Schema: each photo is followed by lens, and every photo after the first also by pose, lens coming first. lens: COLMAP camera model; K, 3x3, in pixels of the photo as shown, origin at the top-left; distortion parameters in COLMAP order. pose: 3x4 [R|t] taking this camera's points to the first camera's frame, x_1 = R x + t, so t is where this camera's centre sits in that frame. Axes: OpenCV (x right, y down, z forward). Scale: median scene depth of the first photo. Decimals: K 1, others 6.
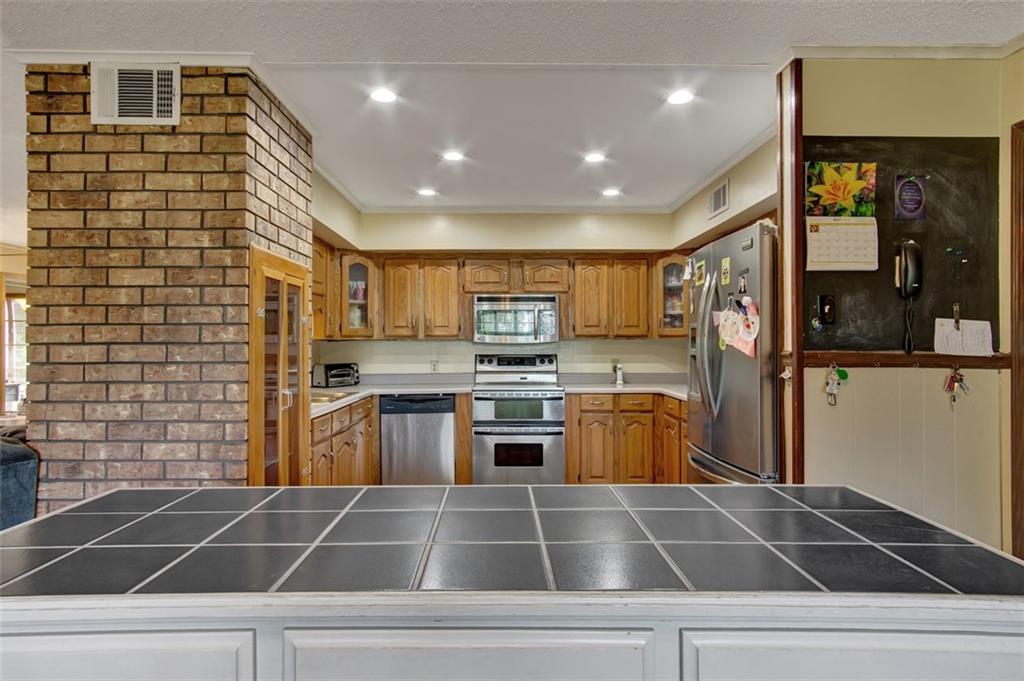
lens RADIAL K [[570.0, 0, 509.9], [0, 570.0, 344.7], [0, 0, 1]] dist [-0.012005, 0.010483]
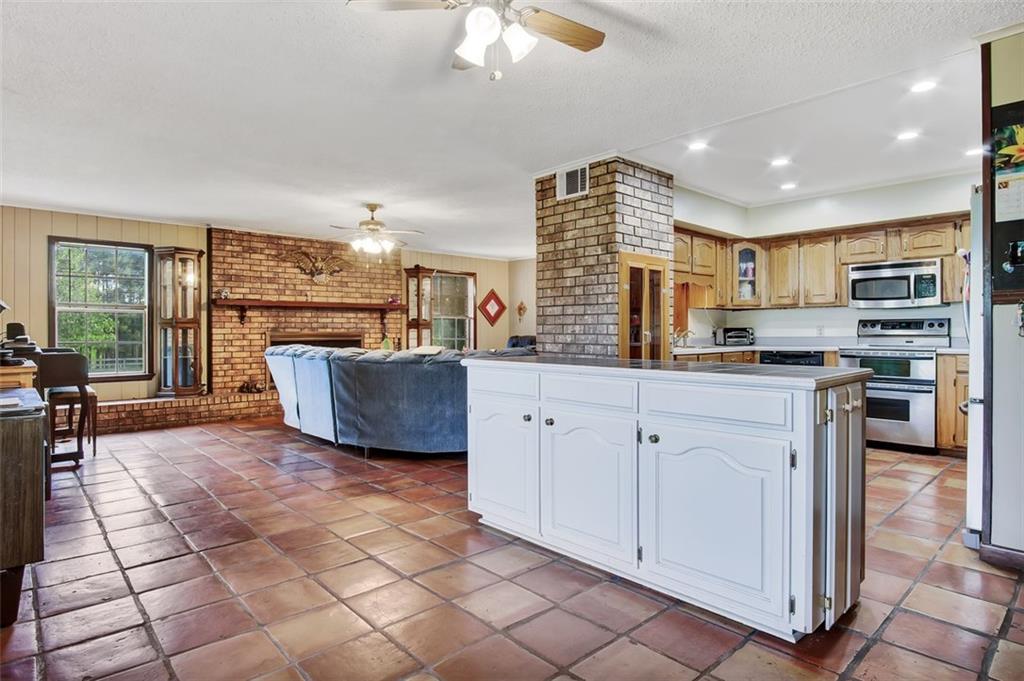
lens RADIAL K [[570.0, 0, 514.7], [0, 570.0, 336.1], [0, 0, 1]] dist [-0.012005, 0.010483]
pose [[0.661114, 0.006517, -0.750257, 0.728836], [-0.000948, 0.999969, 0.007850, 0.092171], [0.750284, -0.004479, 0.661100, -0.499303]]
